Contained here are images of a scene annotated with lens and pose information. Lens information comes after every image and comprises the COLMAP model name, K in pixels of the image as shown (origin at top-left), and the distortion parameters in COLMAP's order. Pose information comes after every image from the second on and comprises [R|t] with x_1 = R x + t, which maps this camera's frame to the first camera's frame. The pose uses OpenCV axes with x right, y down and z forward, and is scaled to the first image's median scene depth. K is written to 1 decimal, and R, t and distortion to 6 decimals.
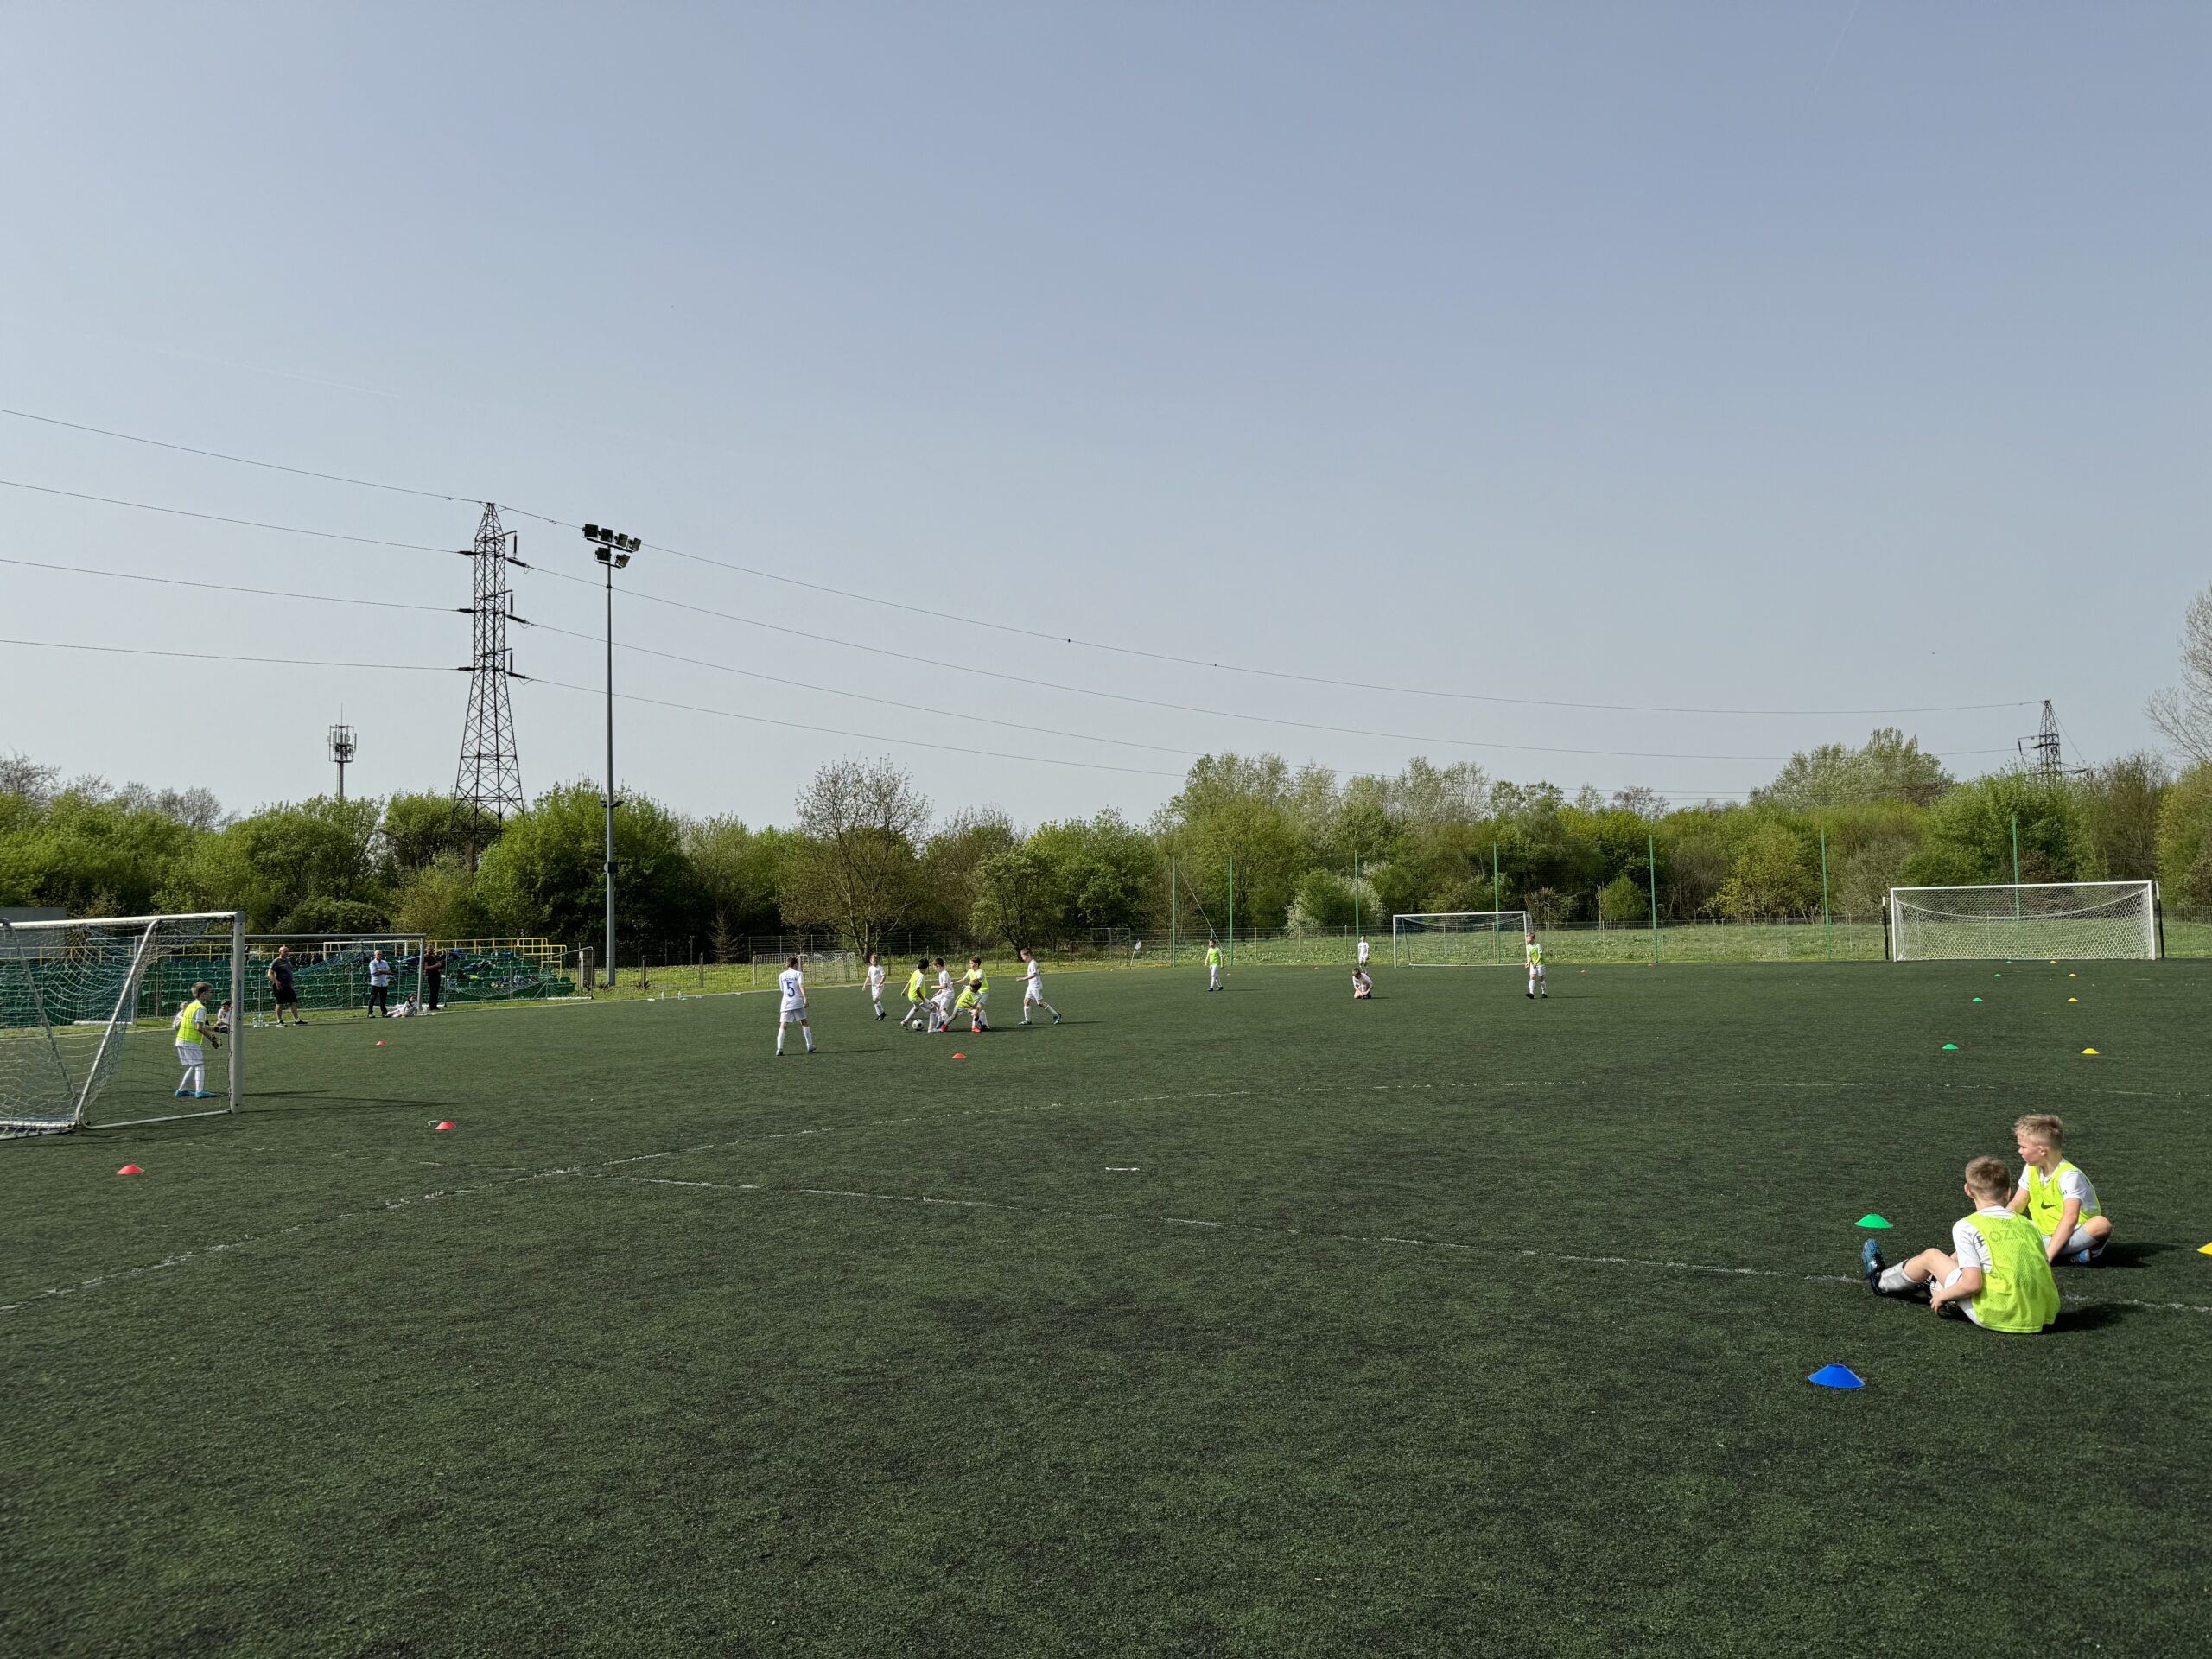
lens RADIAL K [[1525.1, 0, 1113.1], [0, 1525.1, 838.5], [0, 0, 1]] dist [0.031089, -0.044308]
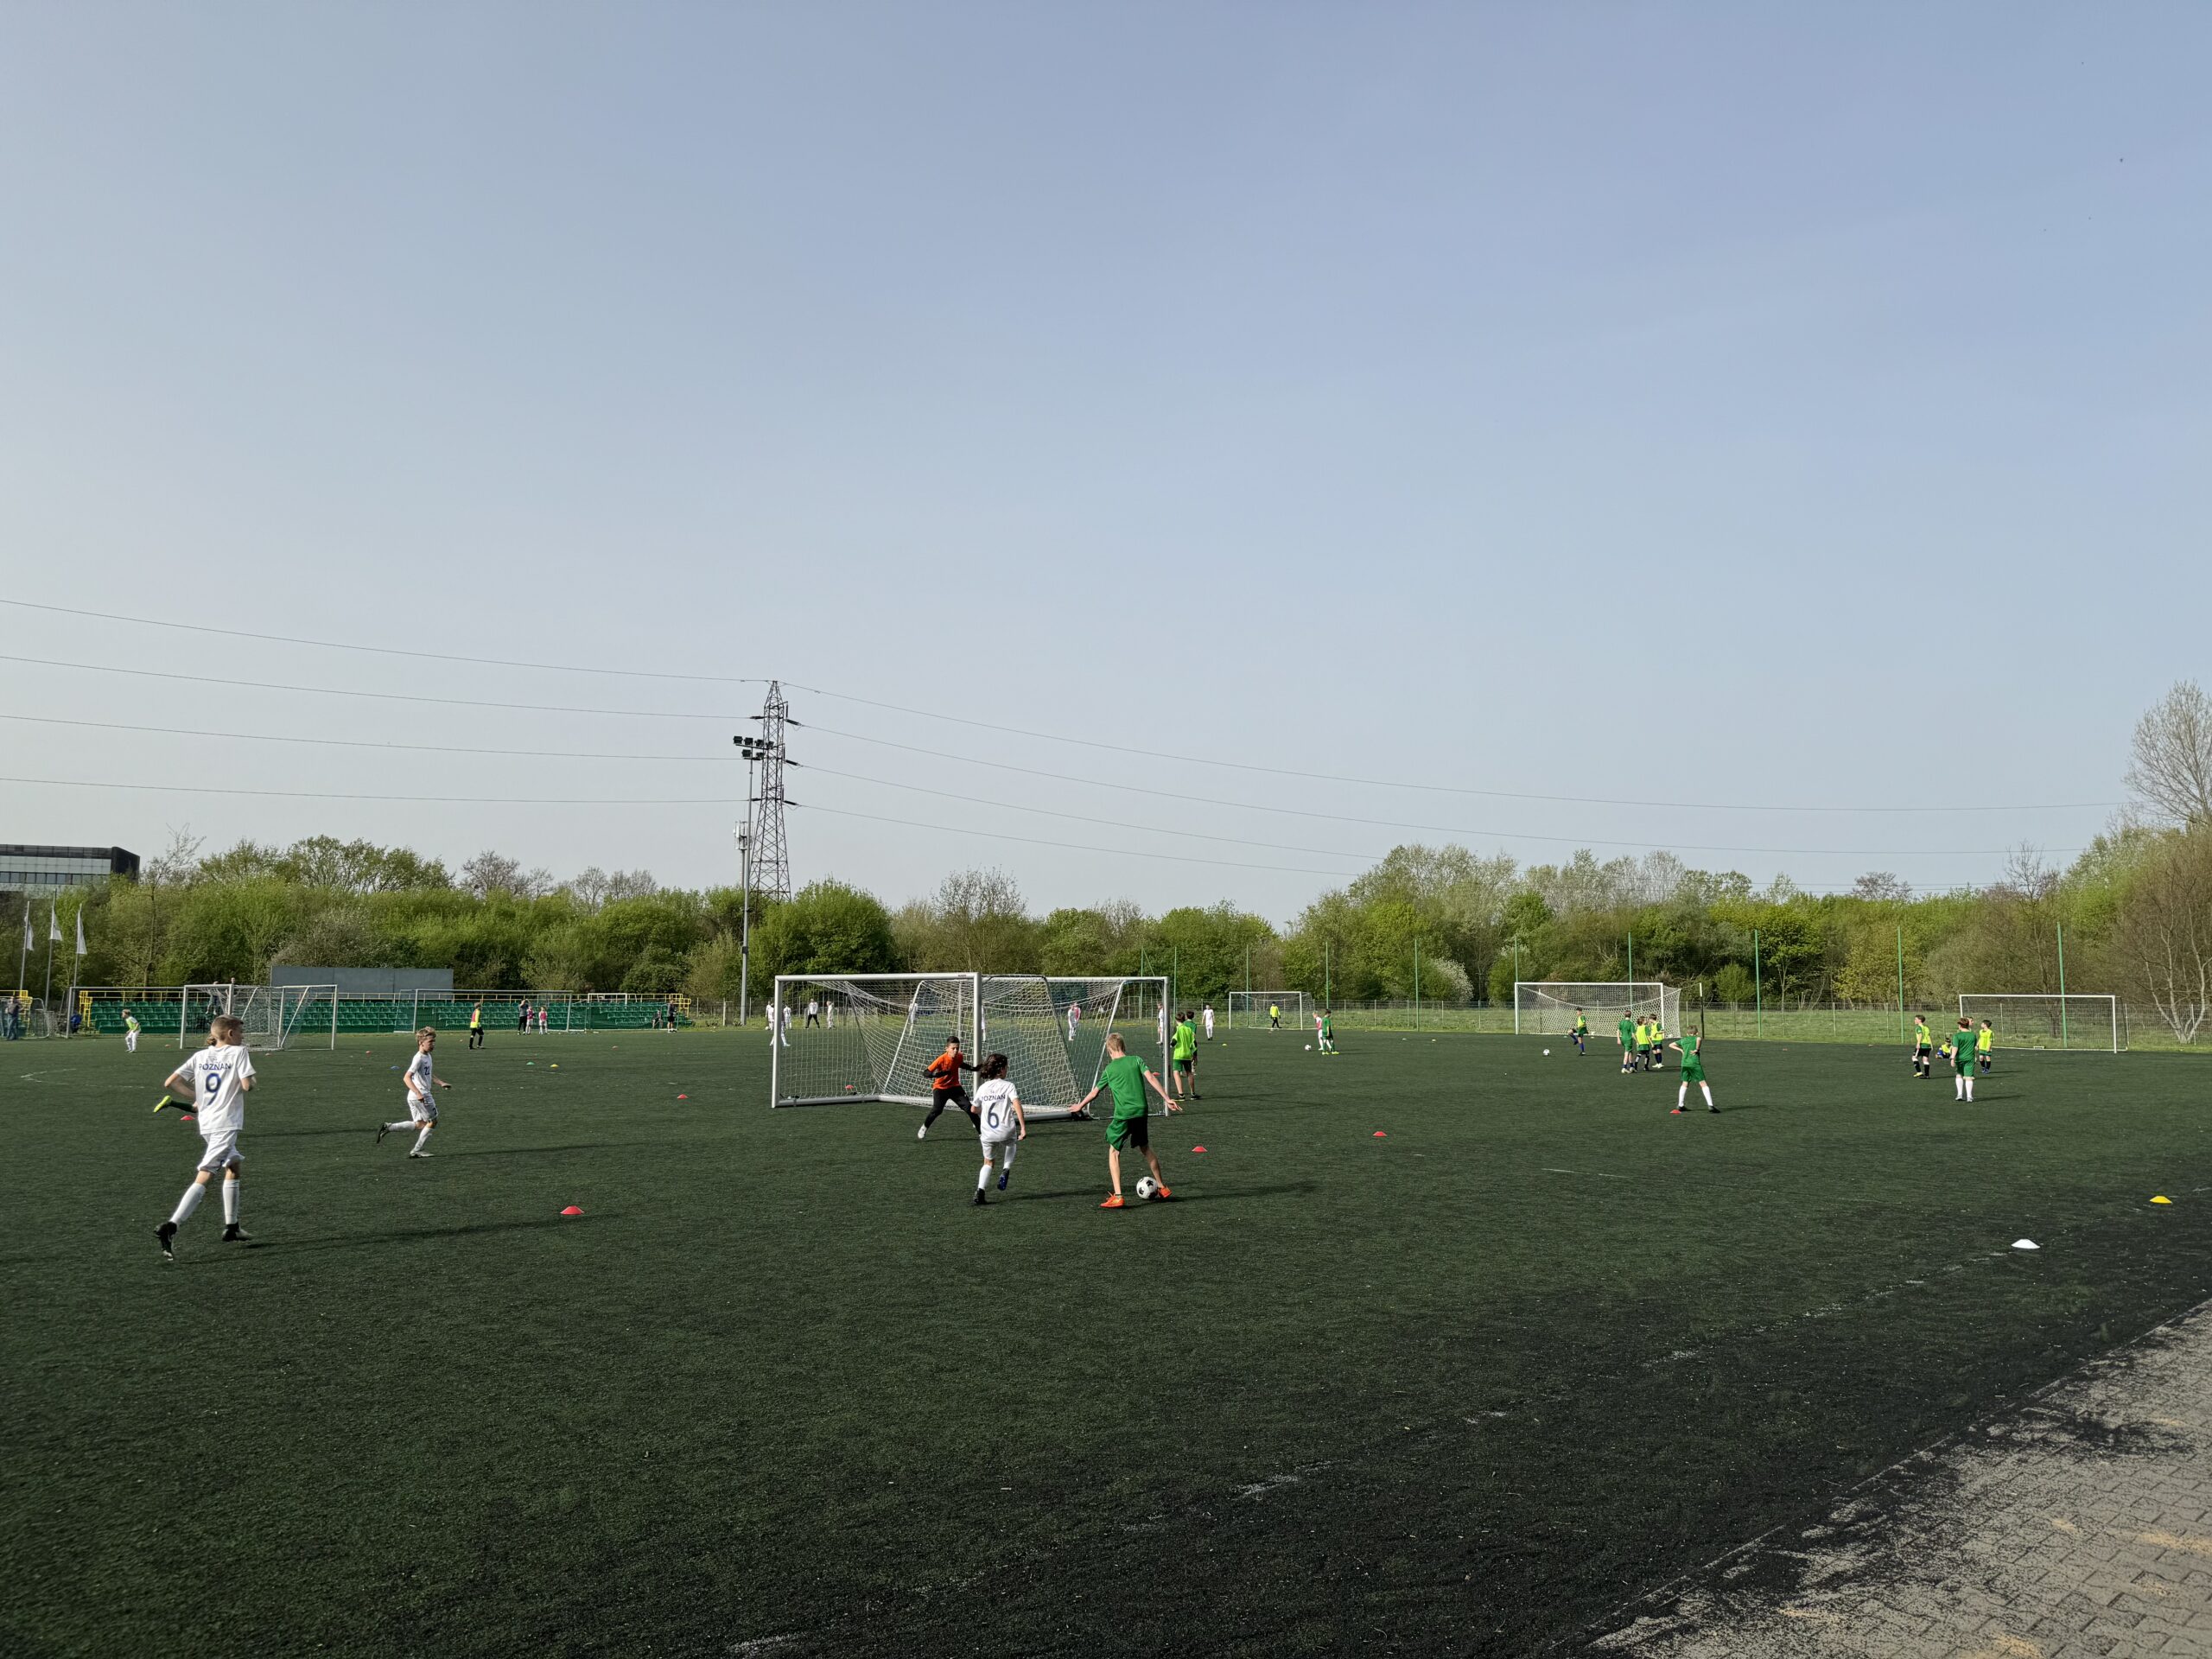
lens RADIAL K [[1525.1, 0, 1111.4], [0, 1525.1, 810.8], [0, 0, 1]] dist [0.031089, -0.044308]
pose [[0.959059, -0.009045, -0.283062, 0.281371], [-0.007786, 0.998270, -0.058277, -0.021175], [0.283100, 0.058095, 0.957329, -0.240842]]
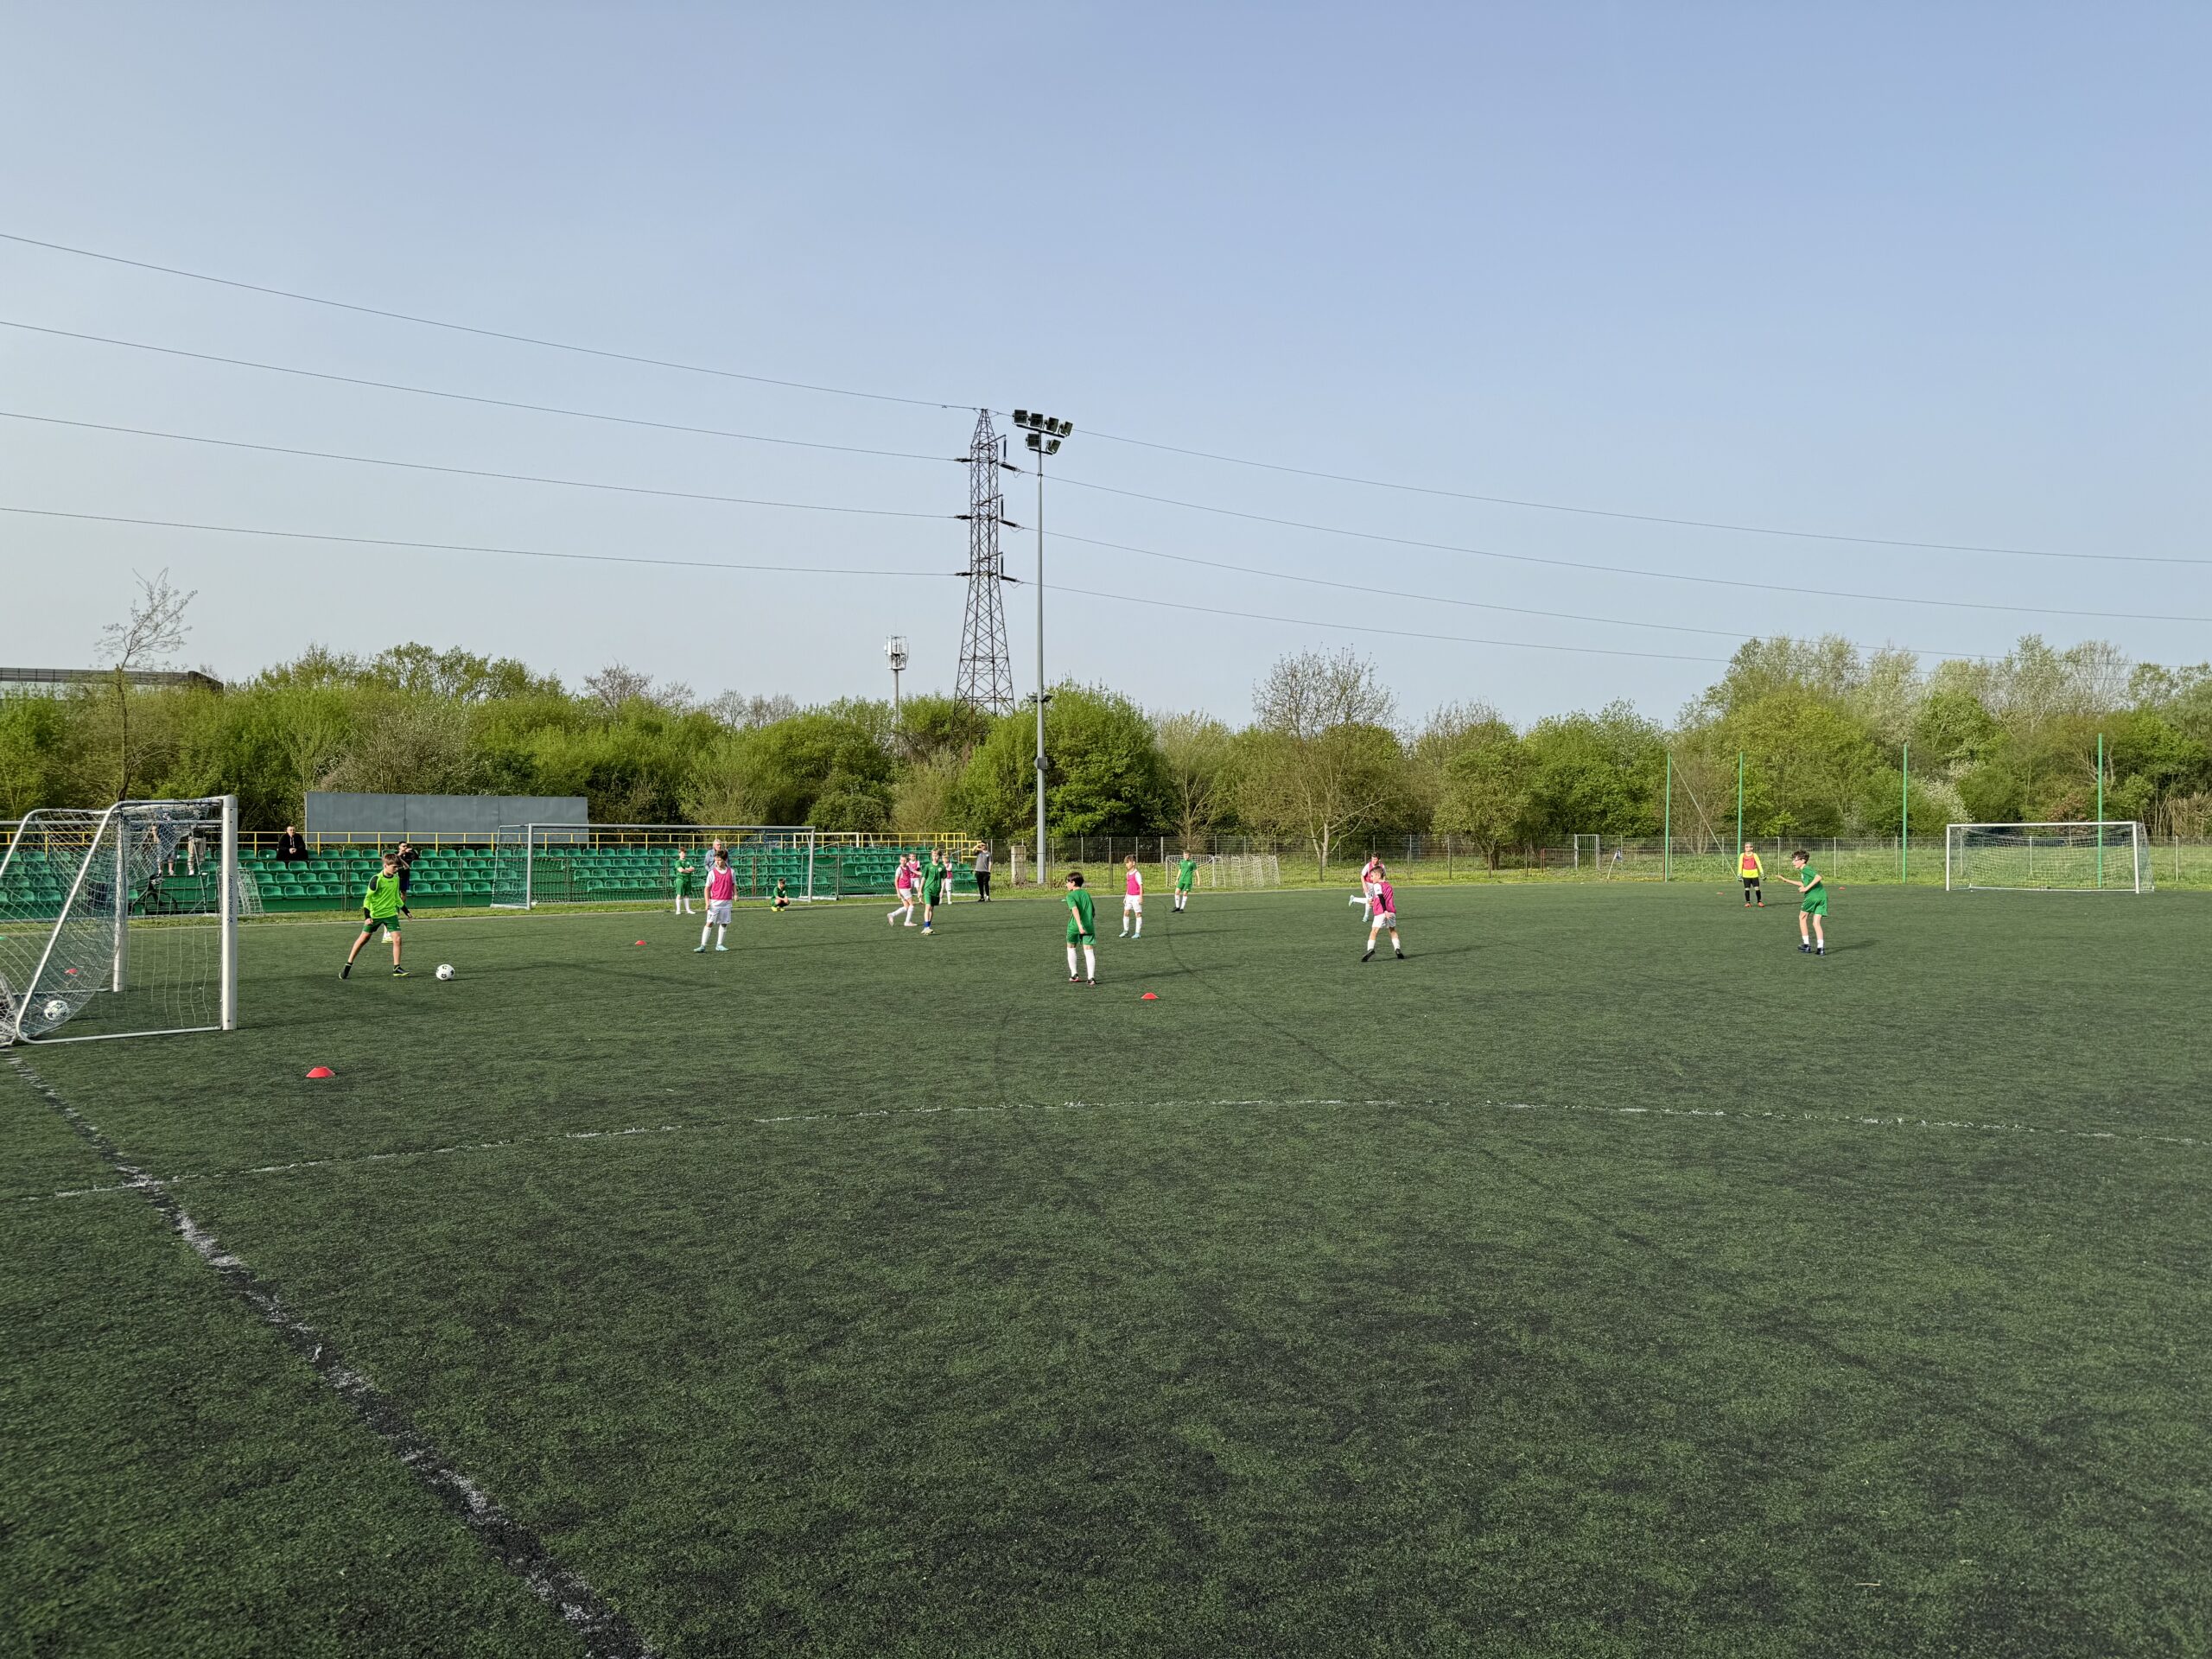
lens RADIAL K [[1525.1, 0, 1100.6], [0, 1525.1, 833.5], [0, 0, 1]] dist [0.031089, -0.044308]
pose [[0.936445, 0.017783, -0.350363, 0.030292], [0.003547, 0.998184, 0.060142, 0.003043], [0.350796, -0.057562, 0.934681, 0.054250]]
